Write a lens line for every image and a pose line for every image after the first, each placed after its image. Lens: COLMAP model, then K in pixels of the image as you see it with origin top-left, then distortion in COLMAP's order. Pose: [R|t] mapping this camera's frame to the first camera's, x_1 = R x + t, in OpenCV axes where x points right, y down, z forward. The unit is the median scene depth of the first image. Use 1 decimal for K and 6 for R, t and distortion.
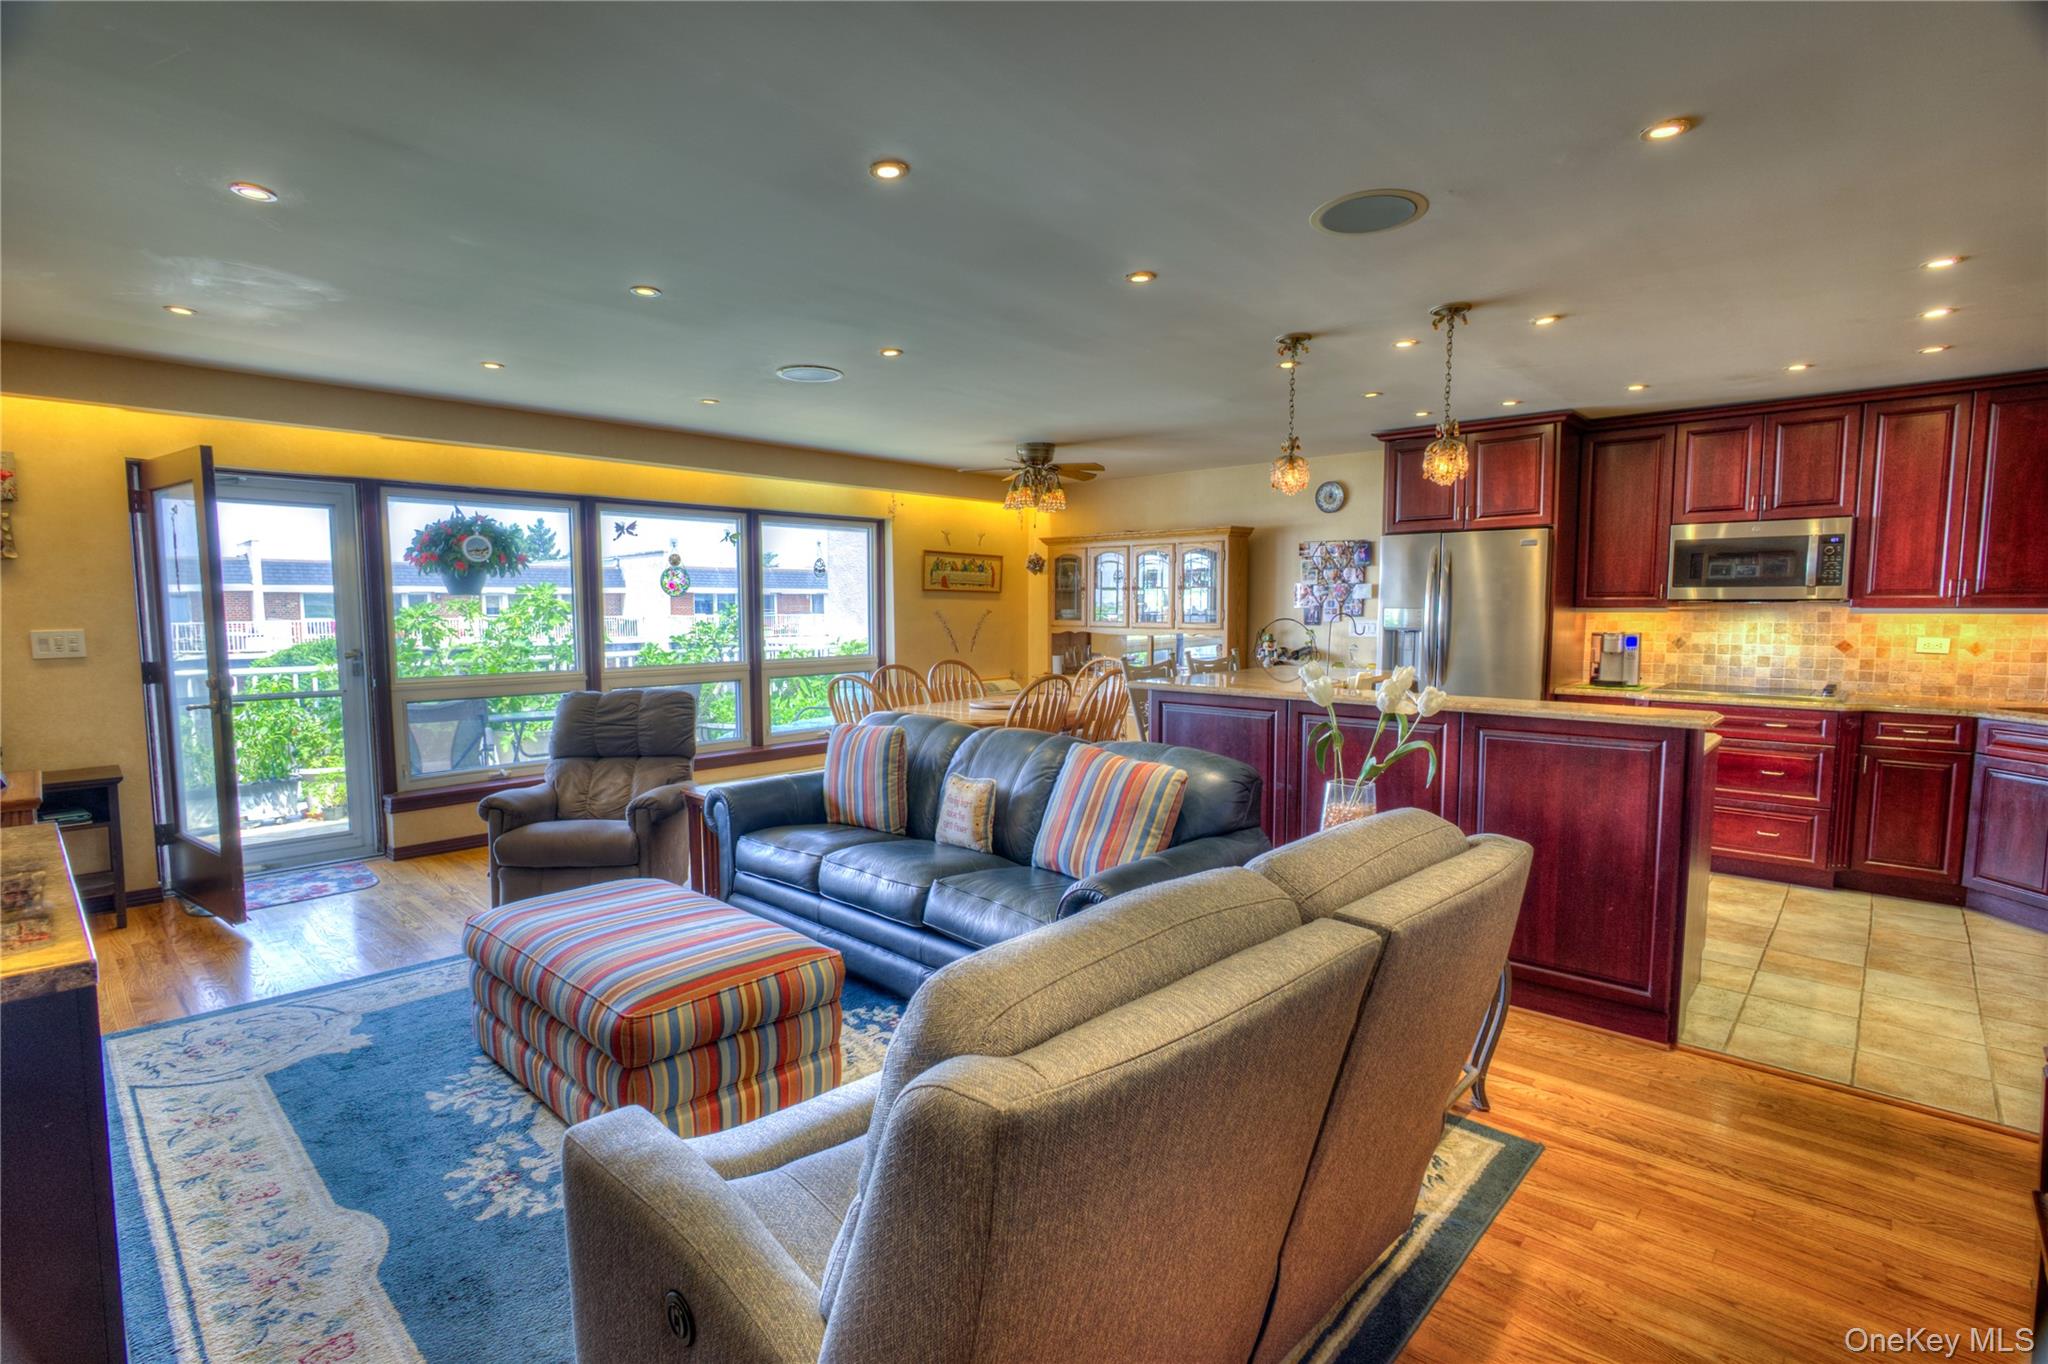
lens RADIAL K [[961.8, 0, 1018.1], [0, 961.8, 684.7], [0, 0, 1]] dist [-0.025423, 0.008621]
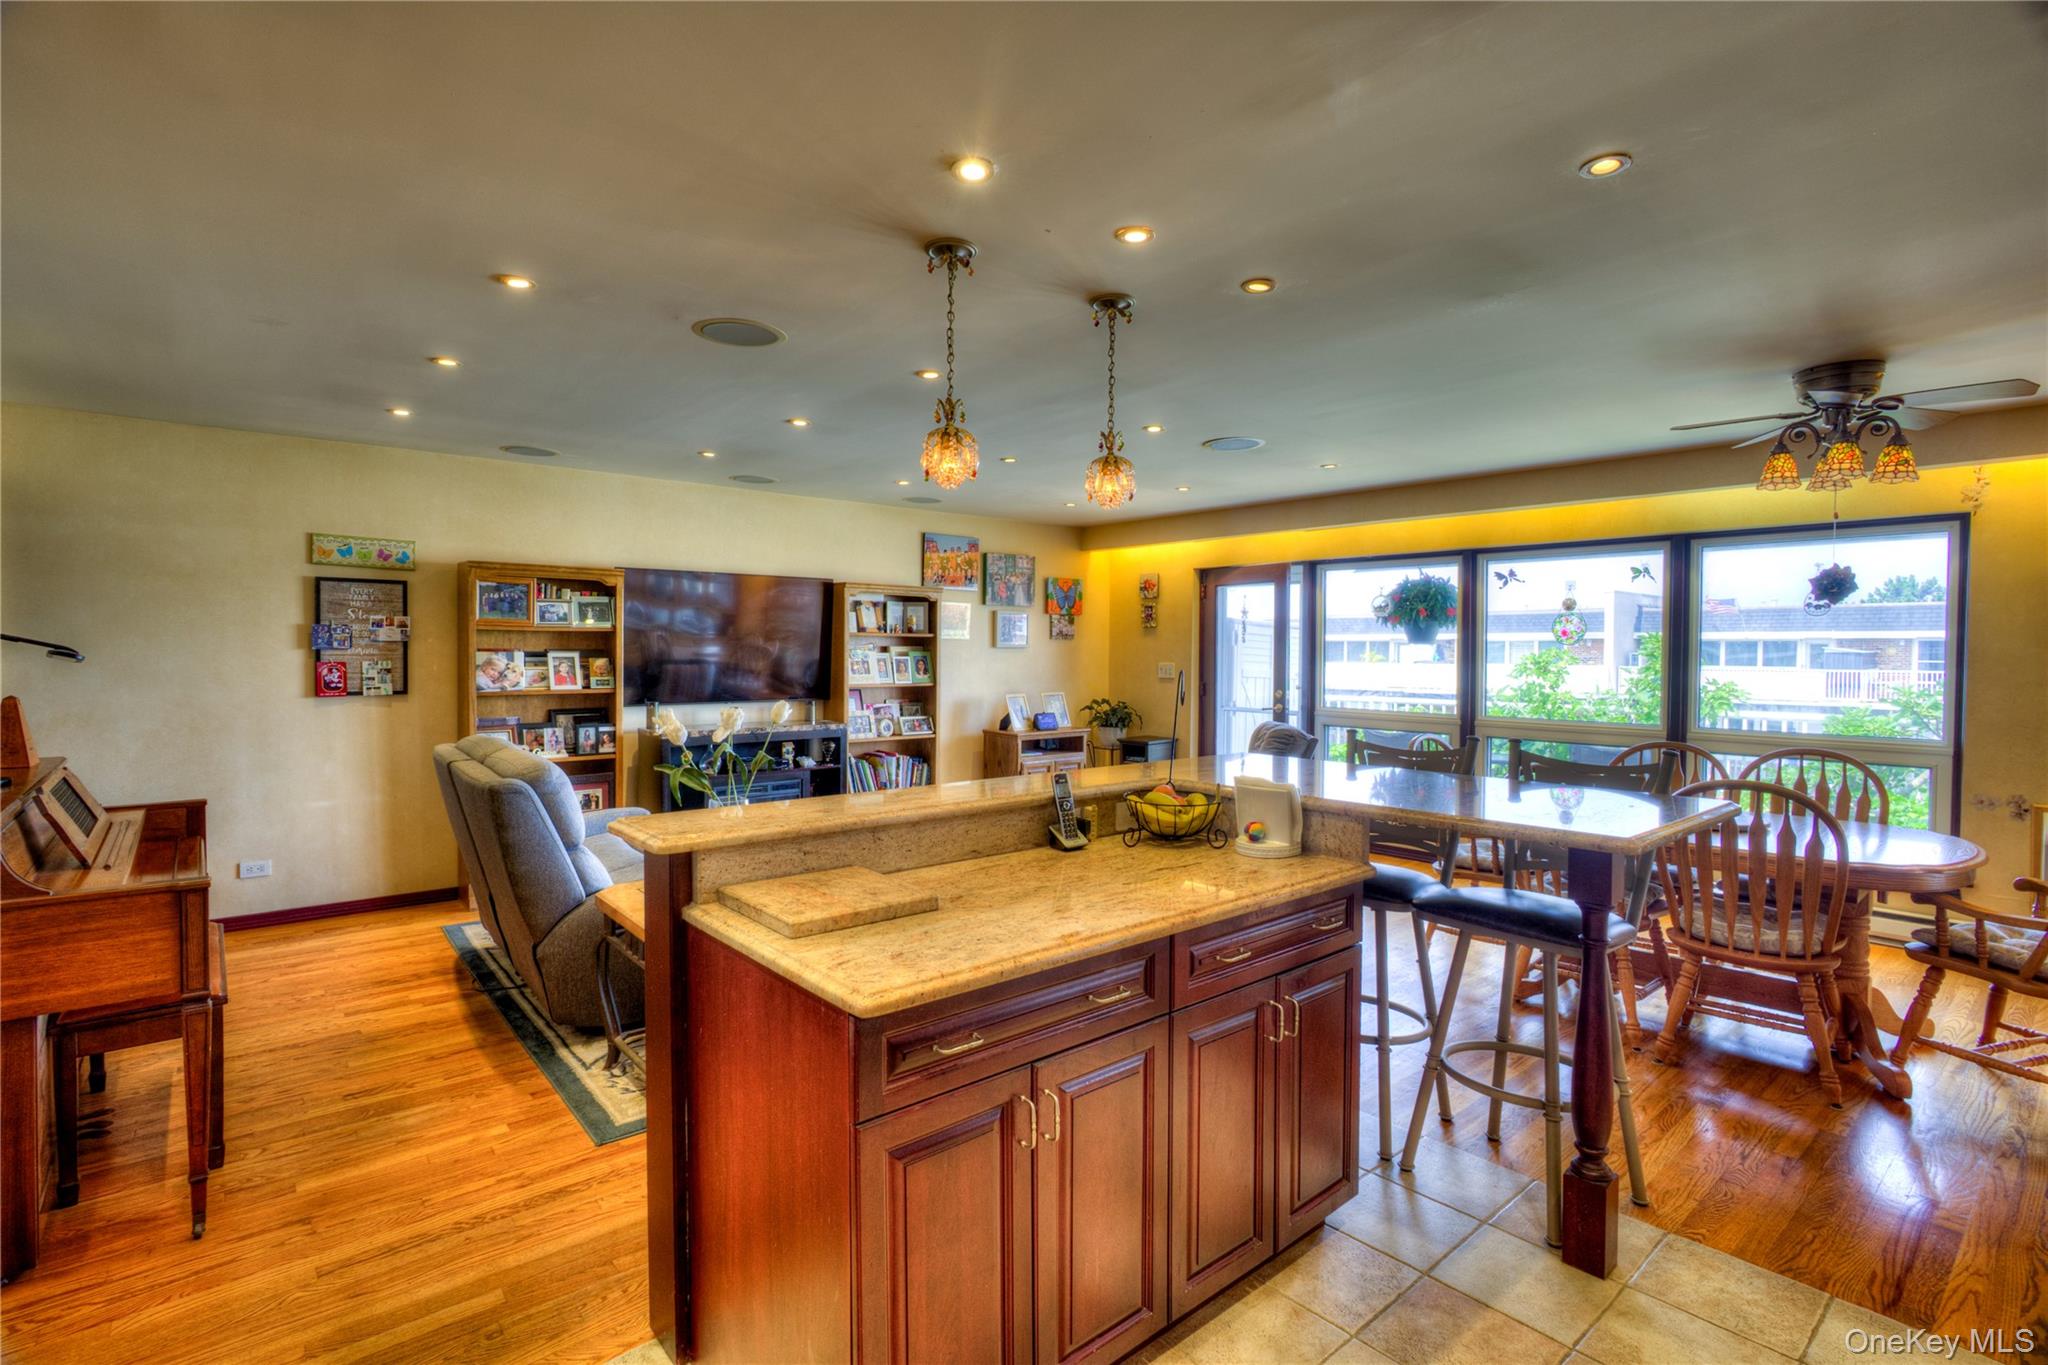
lens RADIAL K [[973.1, 0, 1011.3], [0, 973.1, 665.2], [0, 0, 1]] dist [-0.016728, 0.000478]
pose [[-0.127200, 0.018027, -0.991713, 0.763269], [-0.088332, 0.995656, 0.029429, -0.066955], [0.987936, 0.091344, -0.125055, 0.750122]]
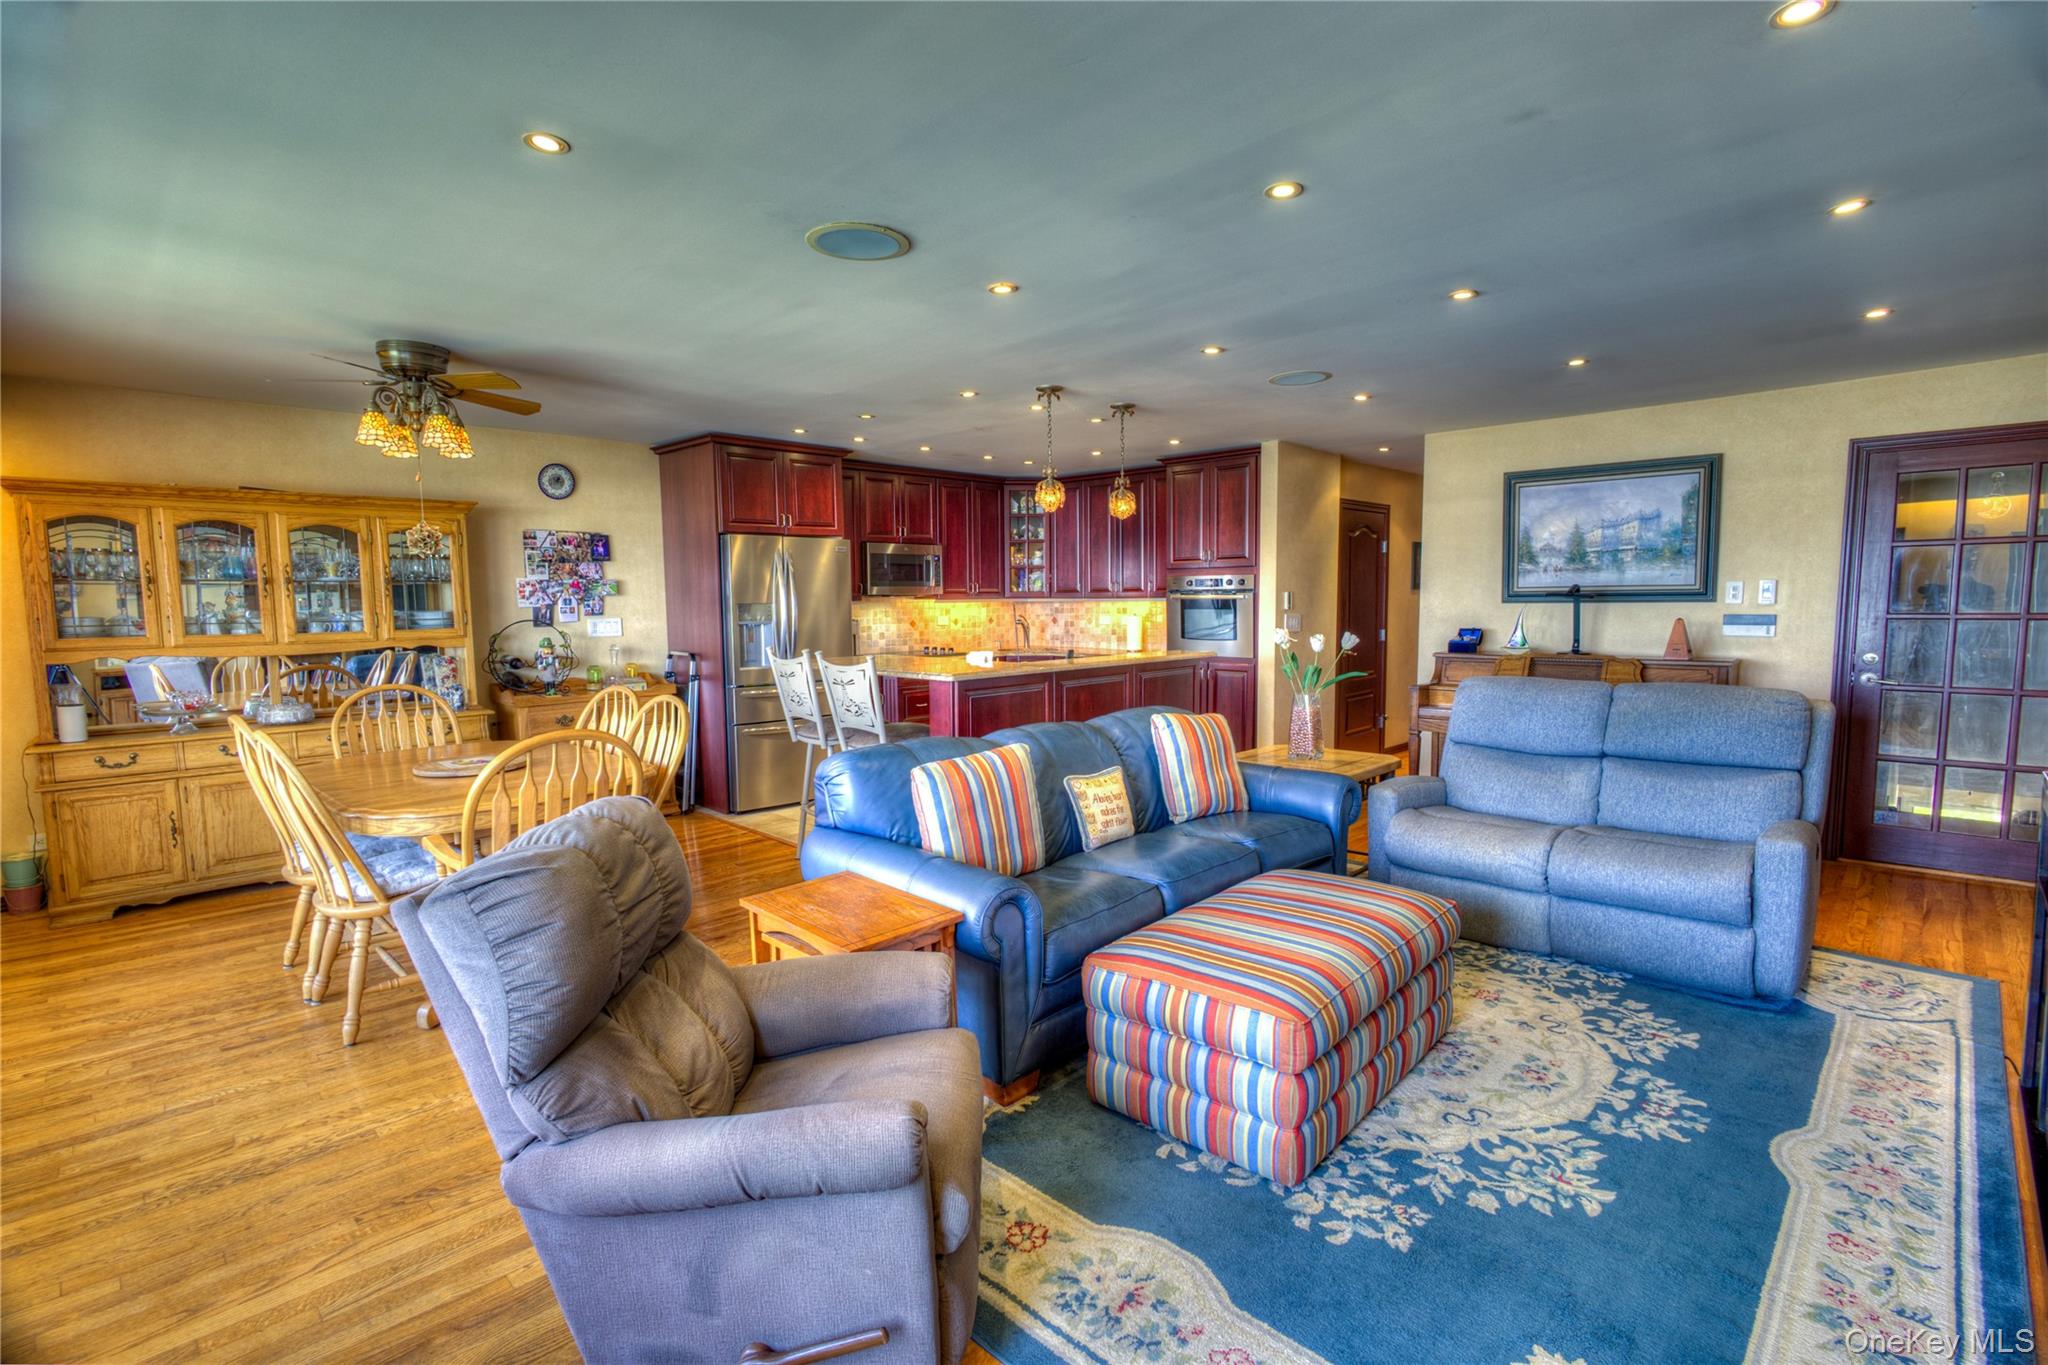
lens RADIAL K [[943.8, 0, 1023.7], [0, 943.8, 682.3], [0, 0, 1]] dist [-0.021185, 0.007645]
pose [[0.028628, -0.089924, 0.995537, -0.715989], [0.094172, 0.991758, 0.086874, -0.061088], [-0.995144, 0.091264, 0.036860, 0.735671]]
